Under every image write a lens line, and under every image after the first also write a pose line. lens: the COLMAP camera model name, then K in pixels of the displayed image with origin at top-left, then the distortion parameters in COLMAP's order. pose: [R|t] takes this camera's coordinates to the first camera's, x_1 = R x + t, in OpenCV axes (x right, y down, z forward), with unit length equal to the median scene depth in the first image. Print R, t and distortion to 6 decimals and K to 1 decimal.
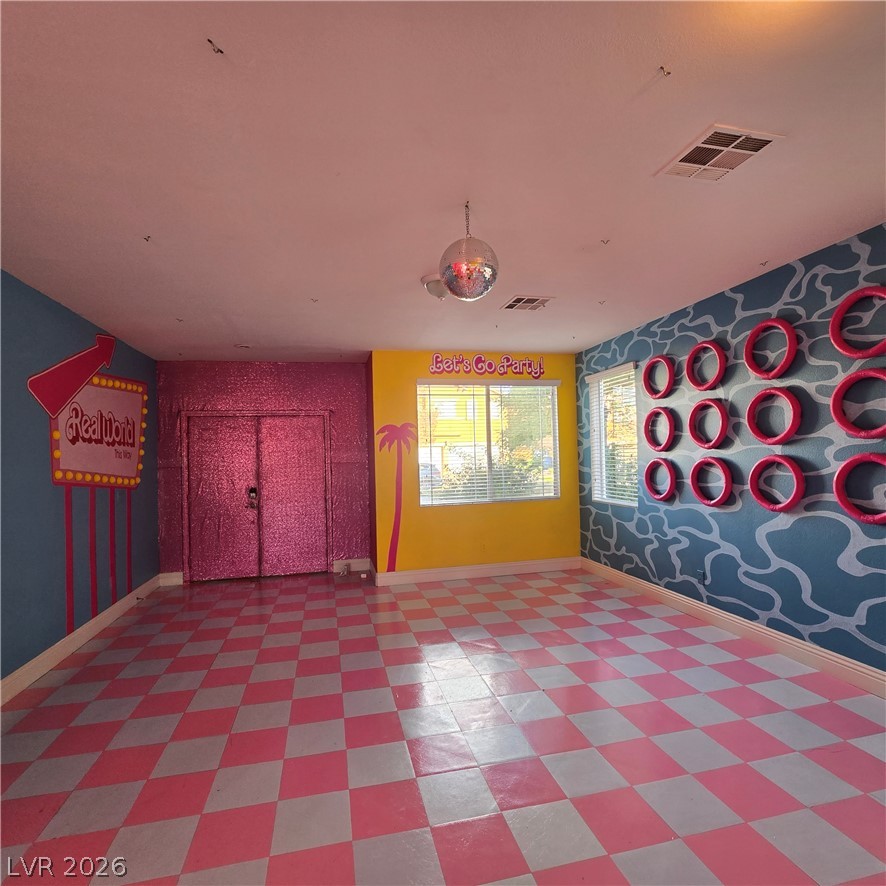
lens RADIAL K [[486.8, 0, 437.9], [0, 486.8, 445.4], [0, 0, 1]] dist [-0.007790, 0.001234]
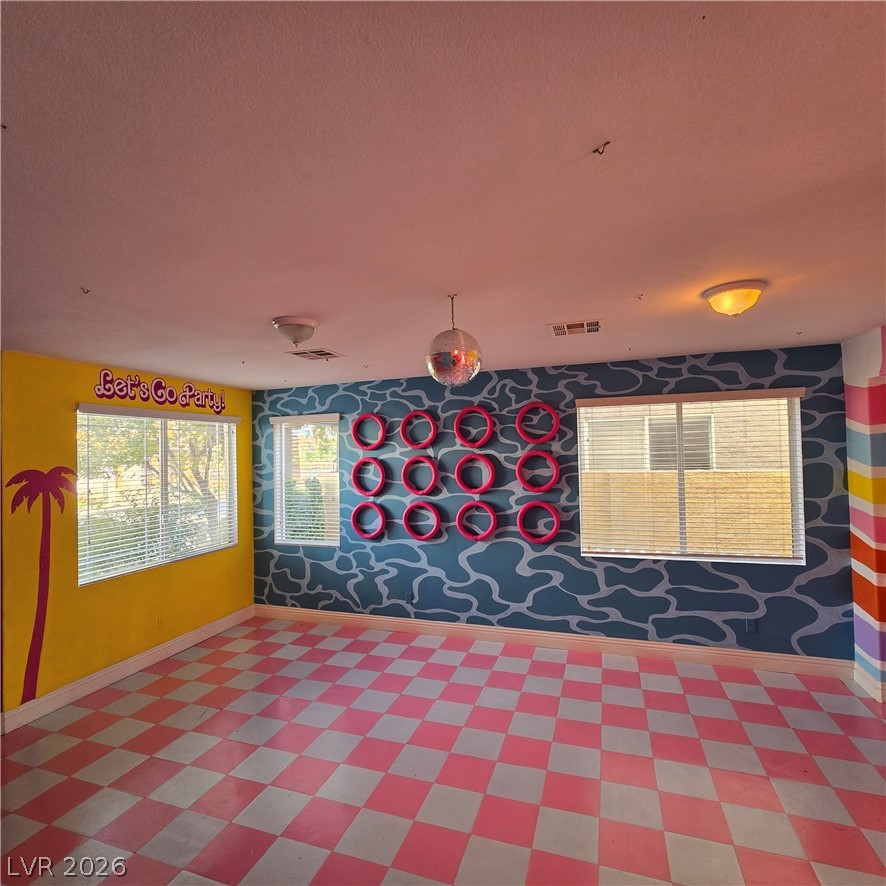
lens RADIAL K [[486.8, 0, 442.6], [0, 486.8, 443.0], [0, 0, 1]] dist [-0.007790, 0.001234]
pose [[0.525797, 0.034922, 0.849893, -0.443921], [-0.010039, 0.999342, -0.034852, -0.075907], [-0.850551, 0.009793, 0.525802, 0.246699]]
